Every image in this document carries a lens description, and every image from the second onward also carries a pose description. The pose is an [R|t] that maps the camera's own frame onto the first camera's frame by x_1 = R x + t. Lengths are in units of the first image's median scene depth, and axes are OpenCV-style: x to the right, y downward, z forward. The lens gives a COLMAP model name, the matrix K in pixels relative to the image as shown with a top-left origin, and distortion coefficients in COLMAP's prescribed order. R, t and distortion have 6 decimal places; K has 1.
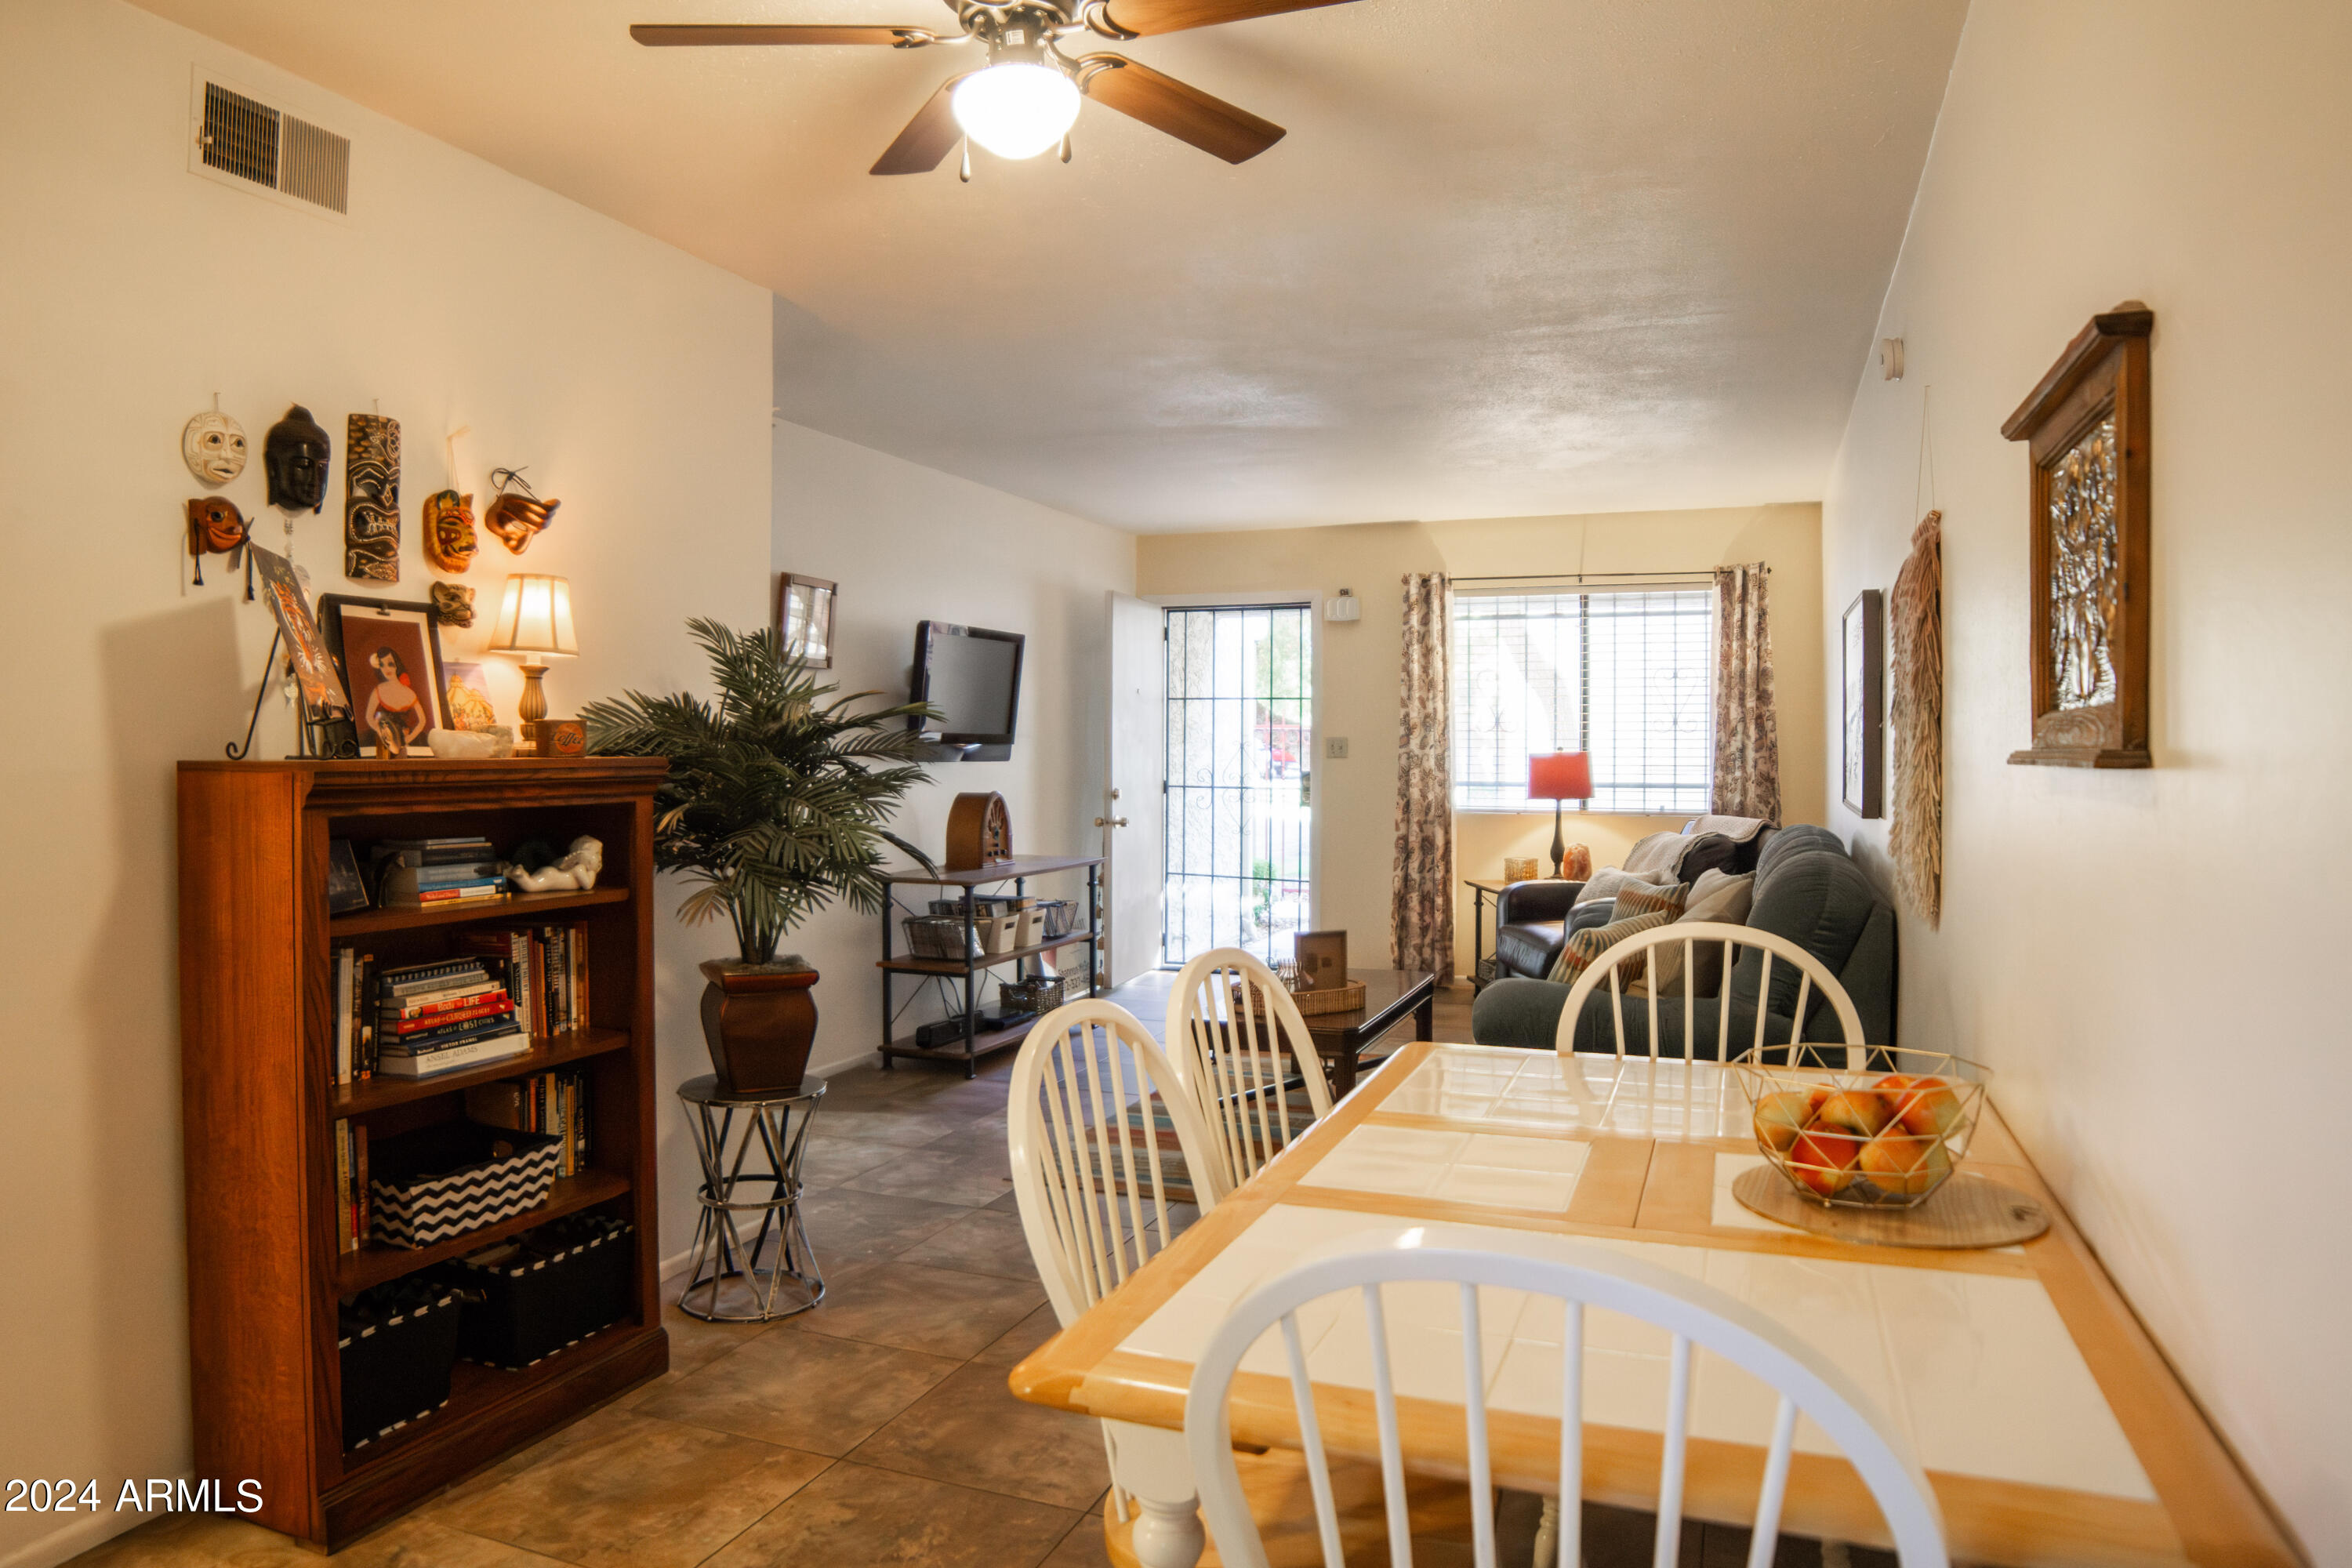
lens RADIAL K [[1485.7, 0, 1174.2], [0, 1485.7, 776.9], [0, 0, 1]] dist [-0.094342, 0.004689]
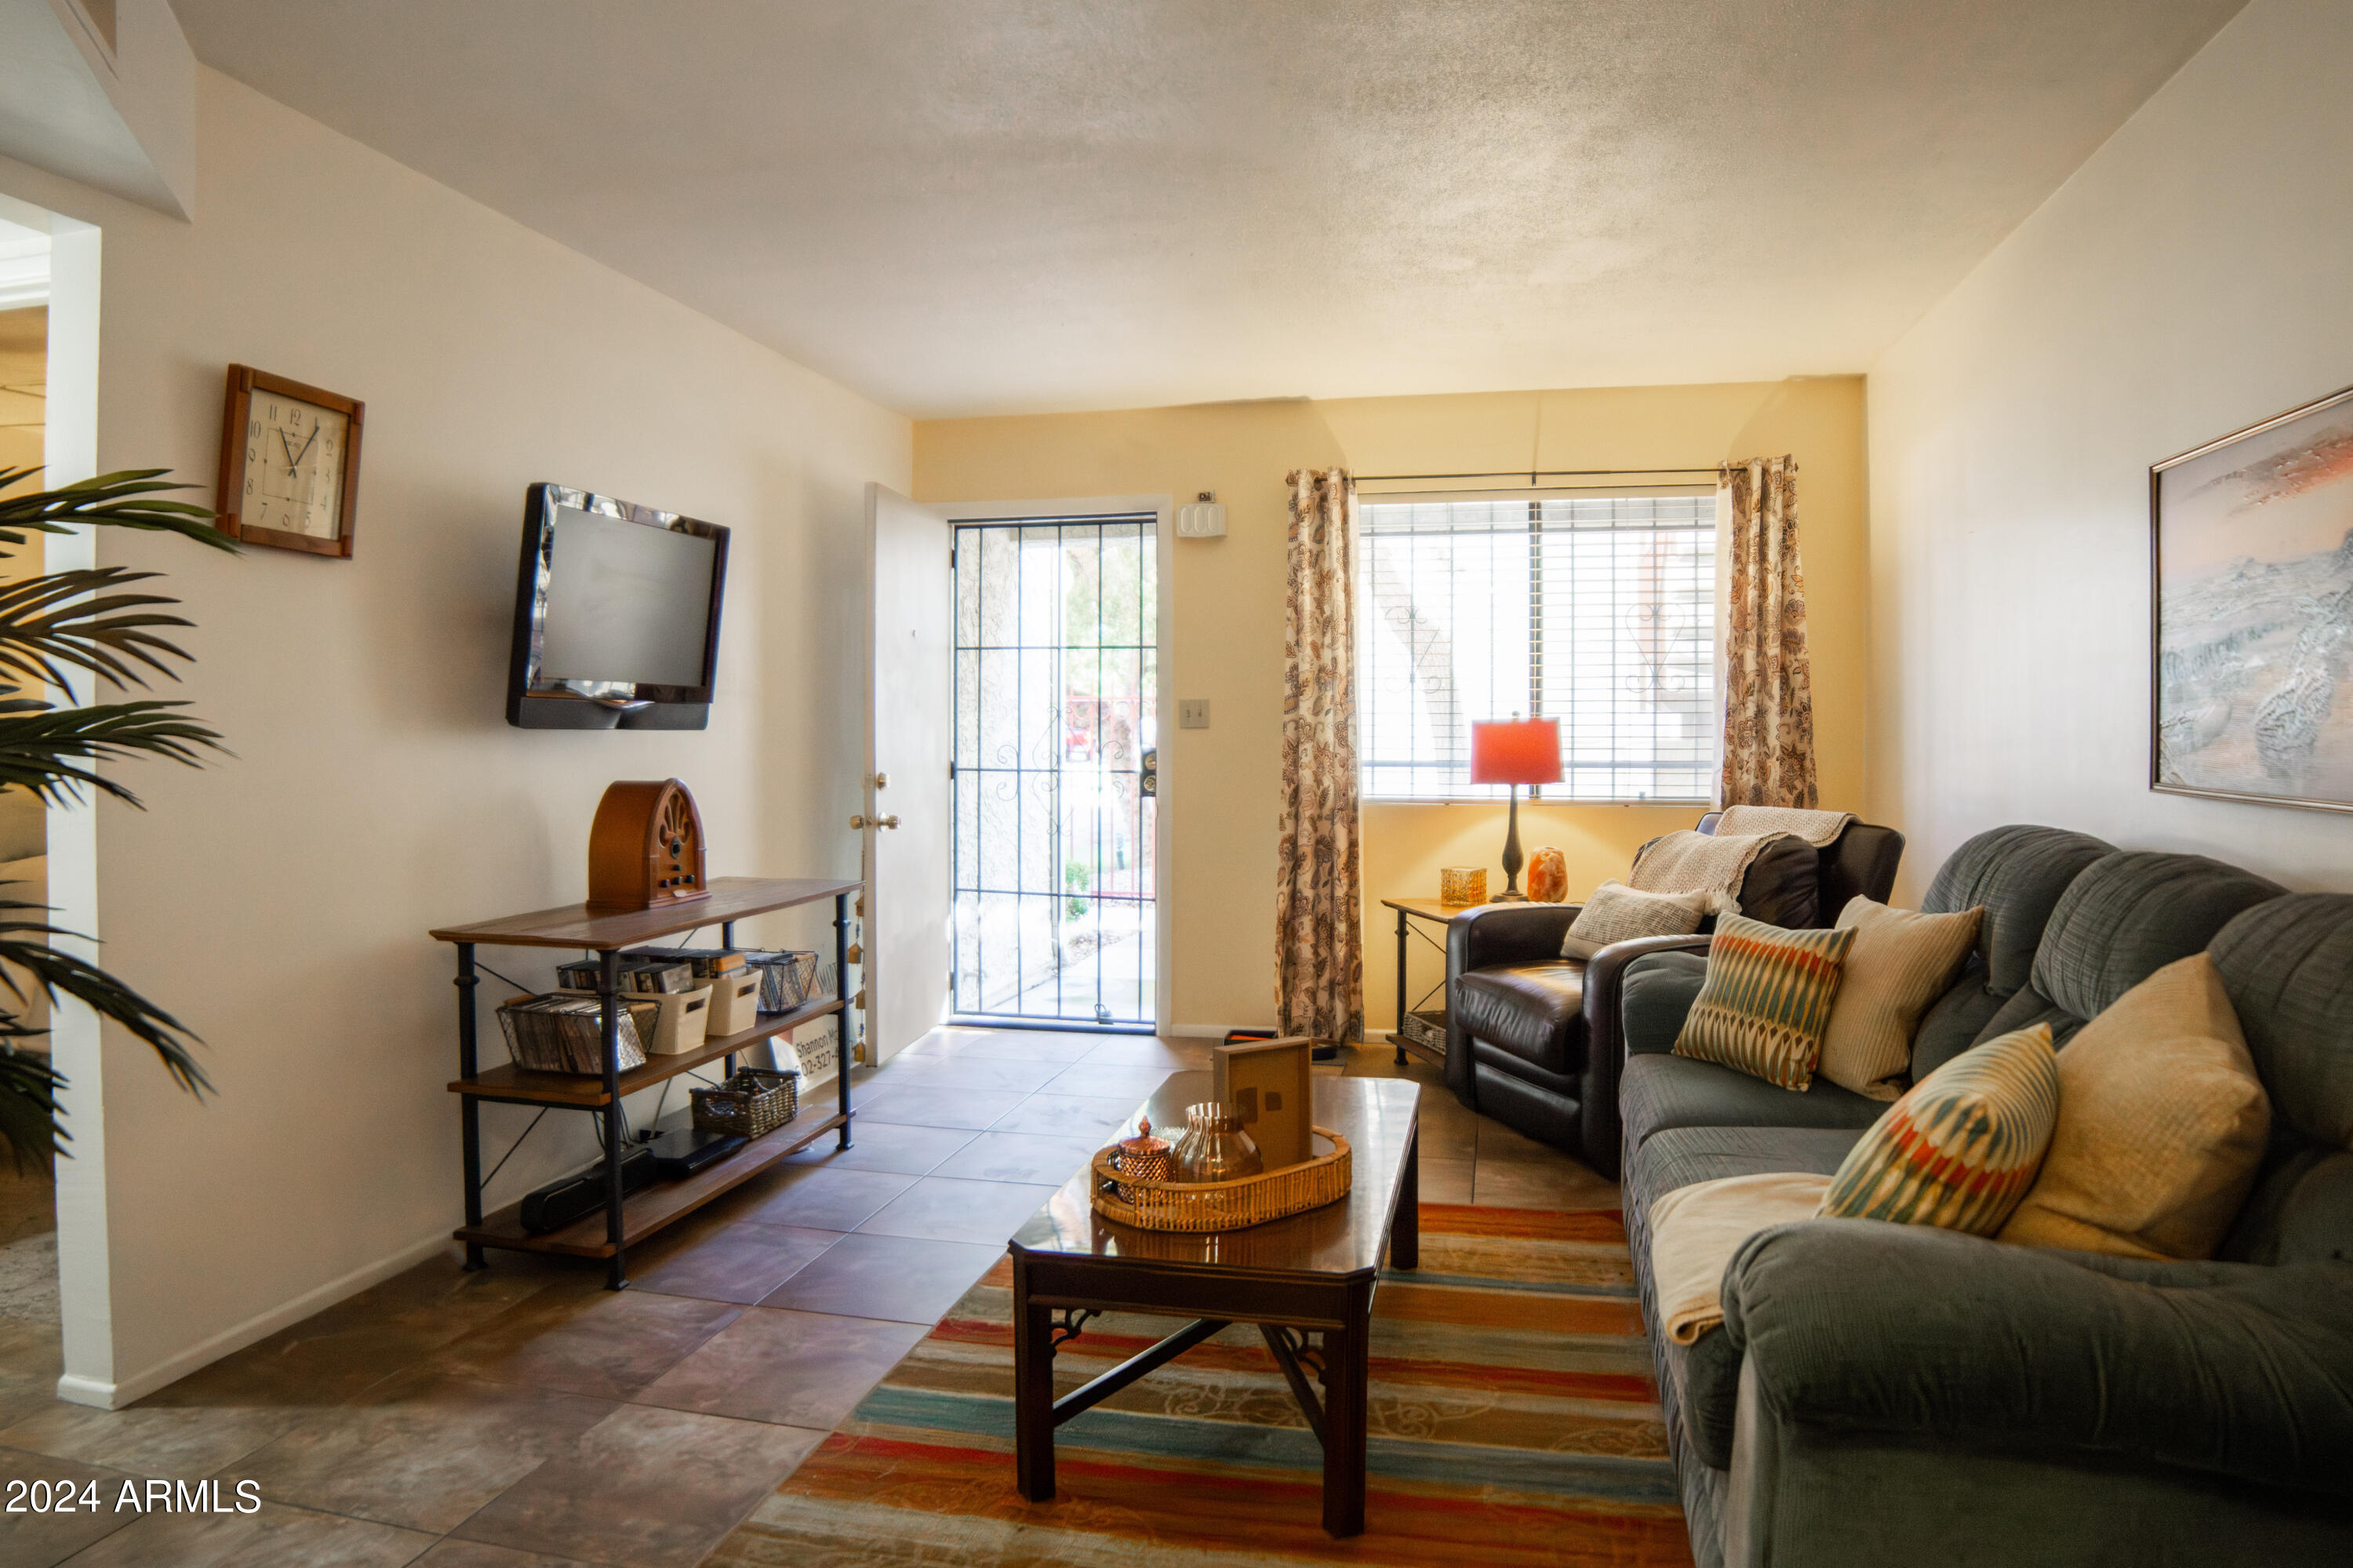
lens RADIAL K [[1486.4, 0, 1158.5], [0, 1486.4, 767.2], [0, 0, 1]] dist [-0.094342, 0.004689]
pose [[0.990874, -0.005050, 0.134699, -0.004848], [0.004422, 0.999978, 0.004963, 0.002588], [-0.134721, -0.004322, 0.990874, 0.315120]]
